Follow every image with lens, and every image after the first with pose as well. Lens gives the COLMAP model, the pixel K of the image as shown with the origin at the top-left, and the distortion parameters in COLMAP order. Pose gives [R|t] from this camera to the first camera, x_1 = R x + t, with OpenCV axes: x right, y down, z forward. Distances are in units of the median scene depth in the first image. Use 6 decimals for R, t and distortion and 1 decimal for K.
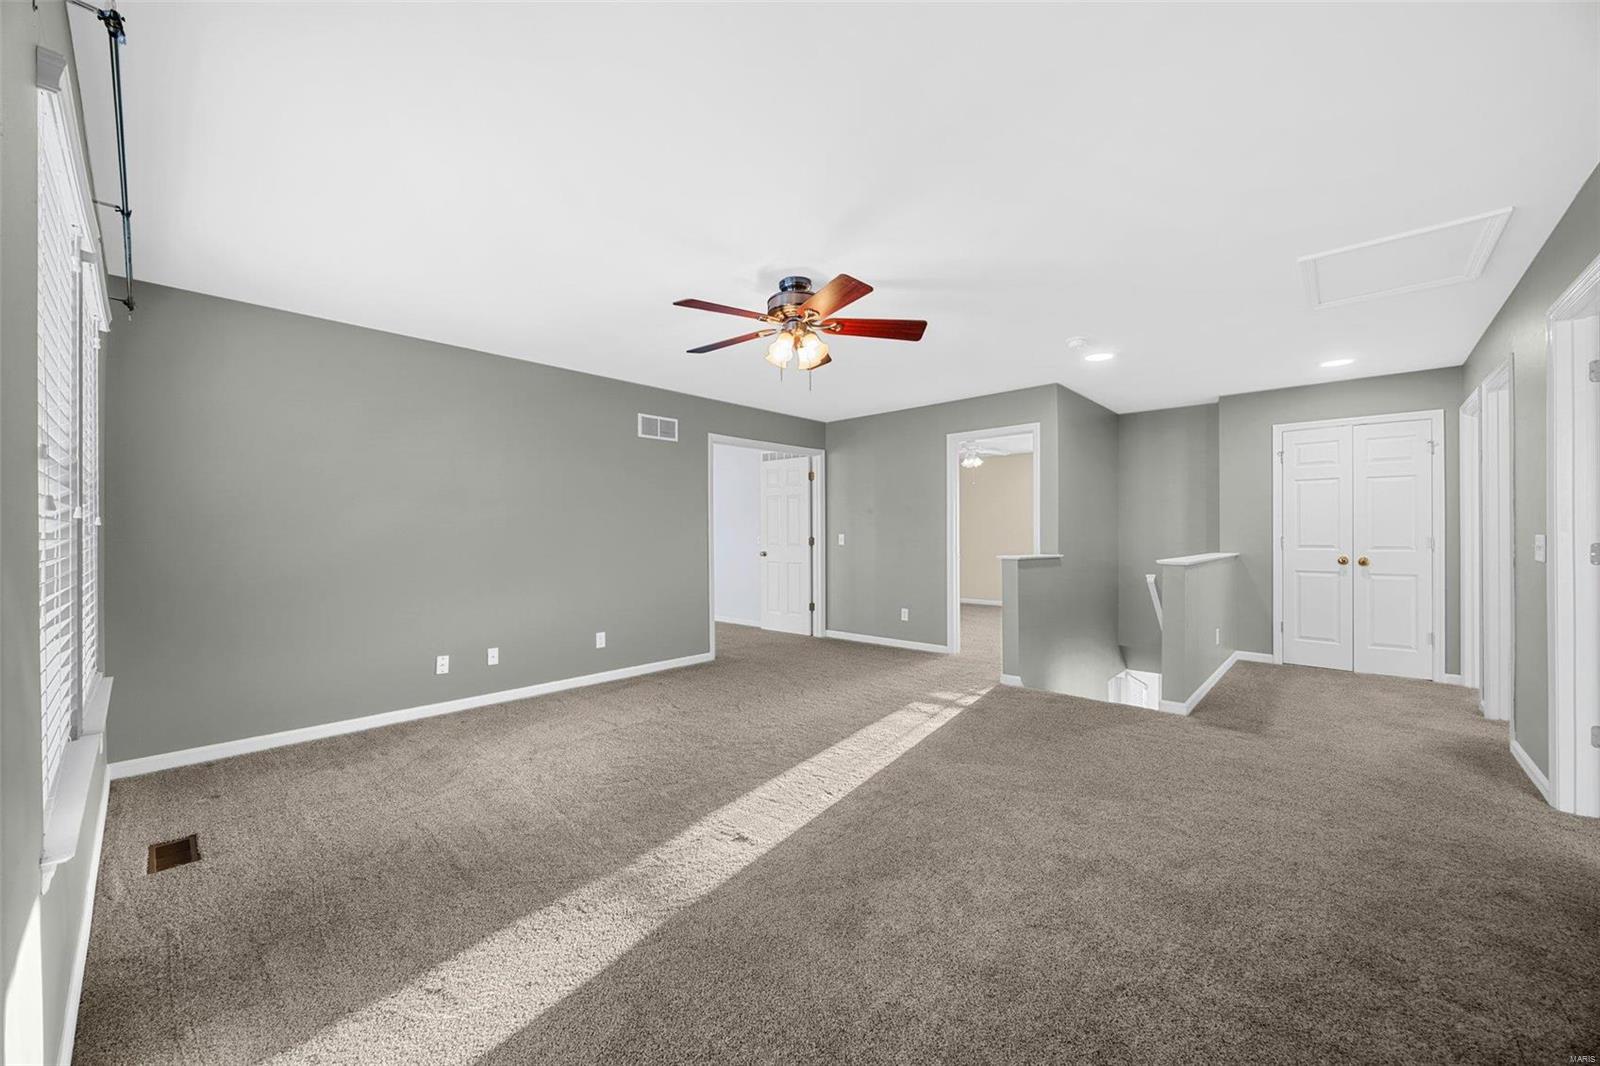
lens RADIAL K [[607.9, 0, 811.2], [0, 607.9, 533.3], [0, 0, 1]] dist [-0.006201, 0.000123]
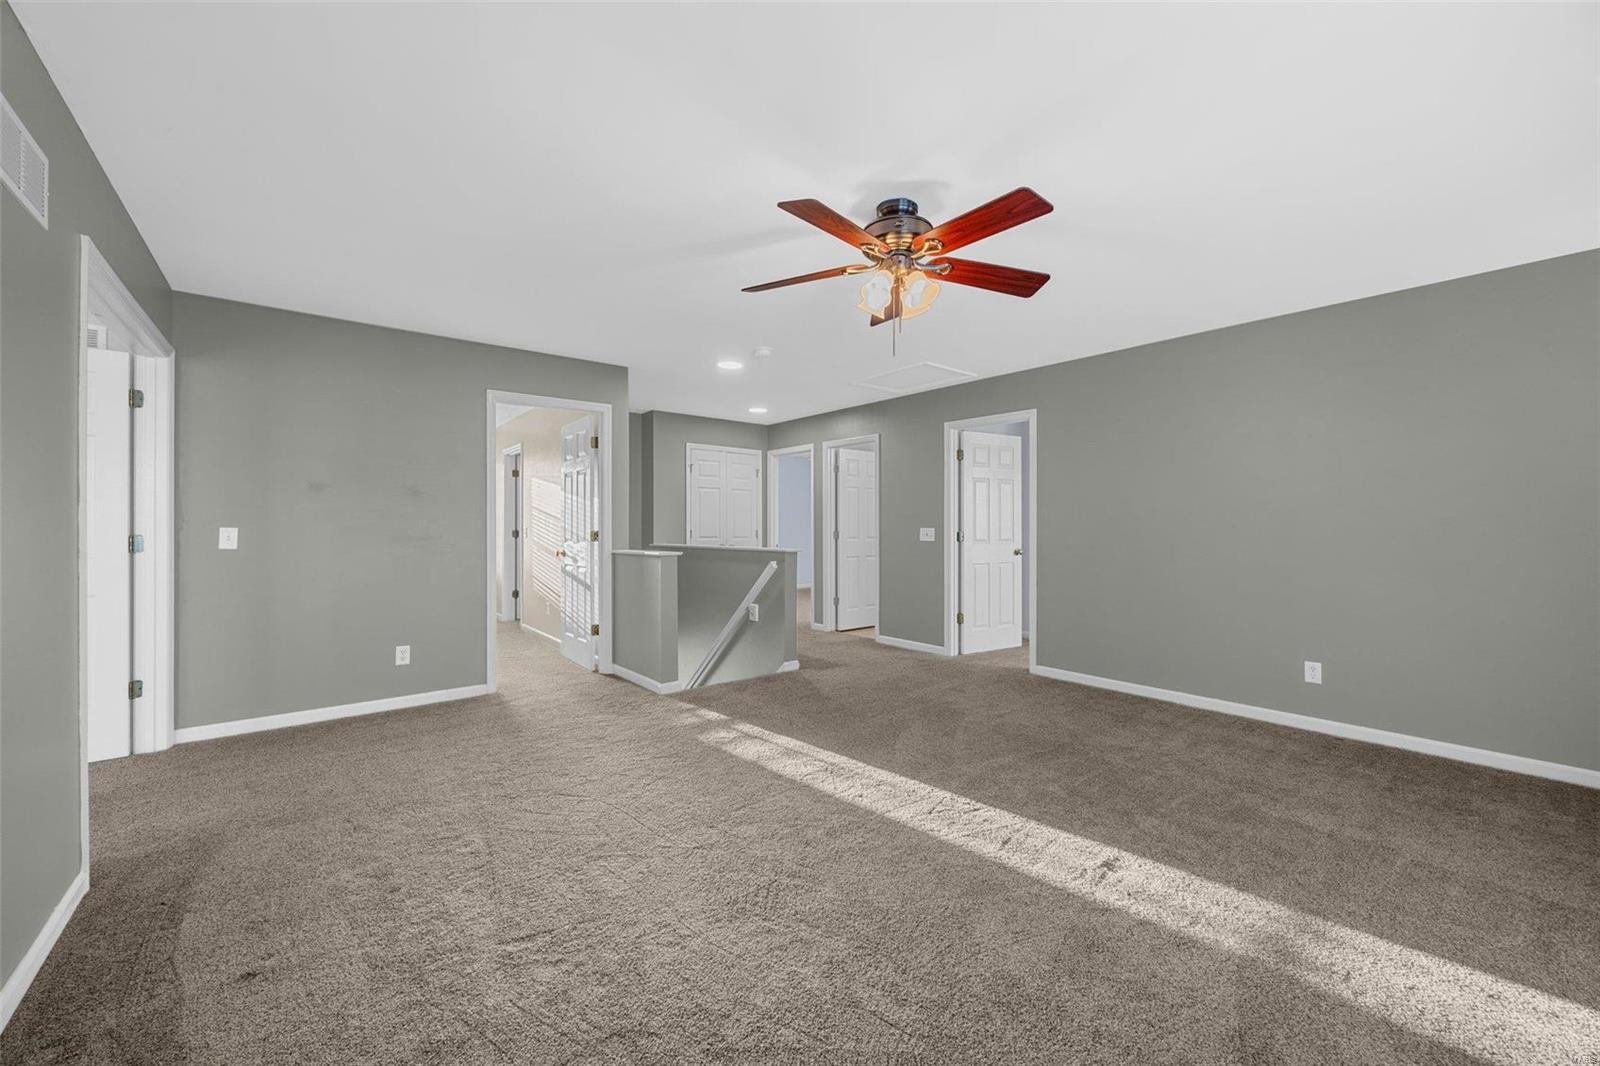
lens RADIAL K [[607.9, 0, 809.9], [0, 607.9, 534.2], [0, 0, 1]] dist [-0.006201, 0.000123]
pose [[0.160395, -0.005878, 0.987035, -0.631358], [0.001963, 0.999982, 0.005636, 0.008941], [-0.987051, 0.001033, 0.160404, 0.773031]]
